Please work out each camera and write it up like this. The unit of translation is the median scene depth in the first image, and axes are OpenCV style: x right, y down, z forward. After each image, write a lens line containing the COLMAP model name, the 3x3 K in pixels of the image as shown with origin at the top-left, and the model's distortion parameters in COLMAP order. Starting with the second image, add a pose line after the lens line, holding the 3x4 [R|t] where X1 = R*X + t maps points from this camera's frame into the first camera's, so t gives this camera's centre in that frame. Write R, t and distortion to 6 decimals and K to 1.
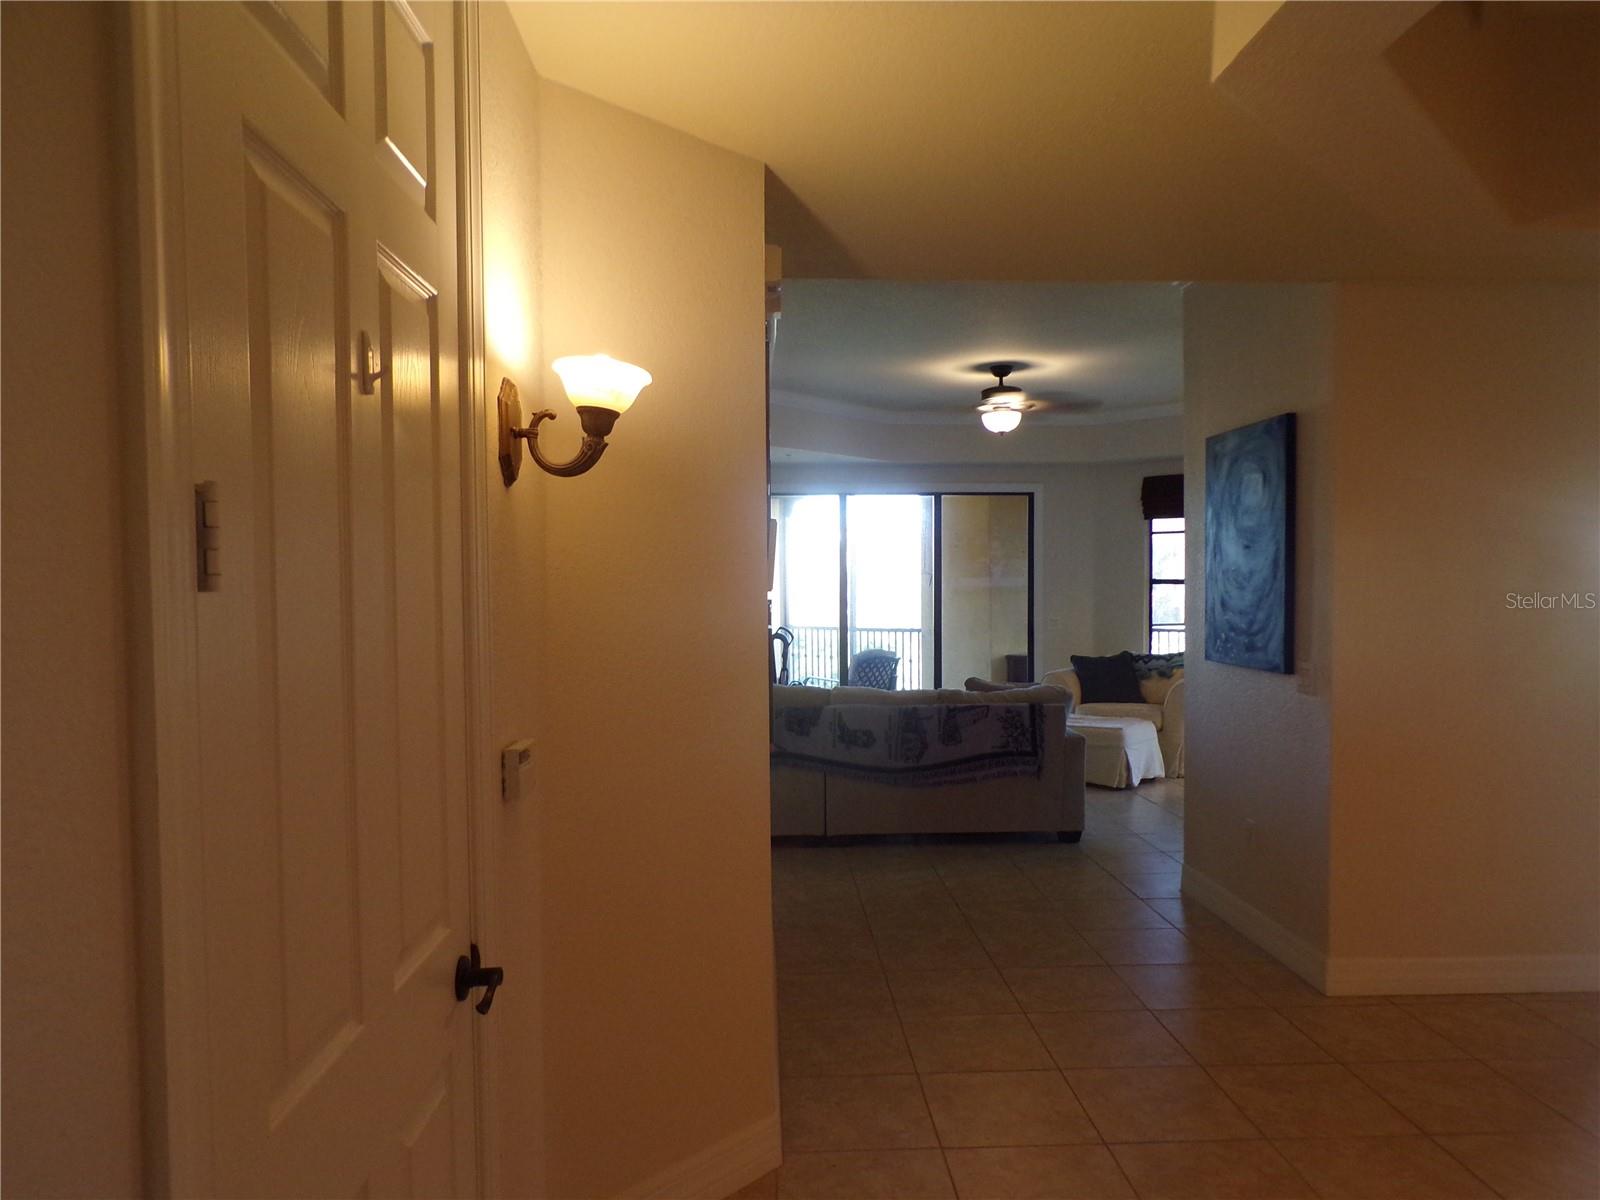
lens RADIAL K [[1081.0, 0, 802.1], [0, 1081.0, 611.9], [0, 0, 1]] dist [-0.007395, 0.004771]
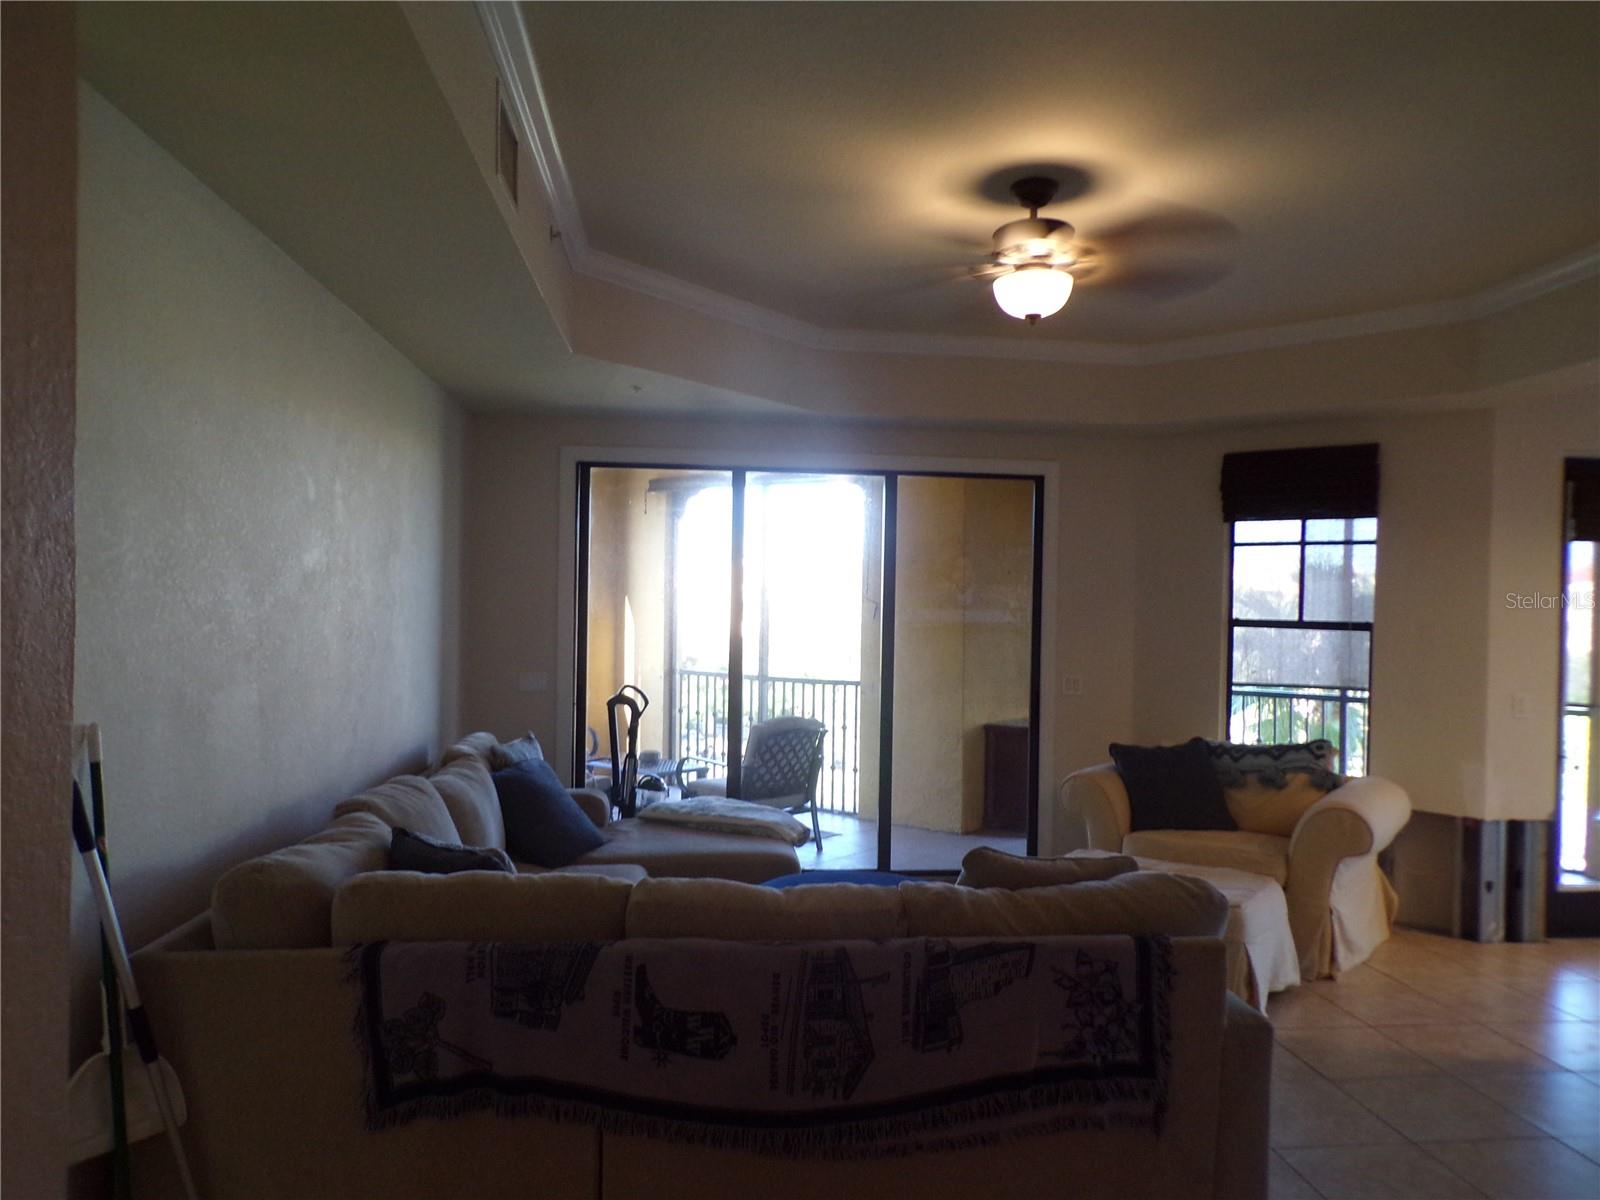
lens RADIAL K [[1081.0, 0, 802.1], [0, 1081.0, 611.9], [0, 0, 1]] dist [-0.007395, 0.004771]
pose [[0.998147, 0.023395, 0.056165, 0.055119], [-0.021998, 0.999436, -0.025367, -0.017095], [-0.056727, 0.024085, 0.998099, 0.516162]]
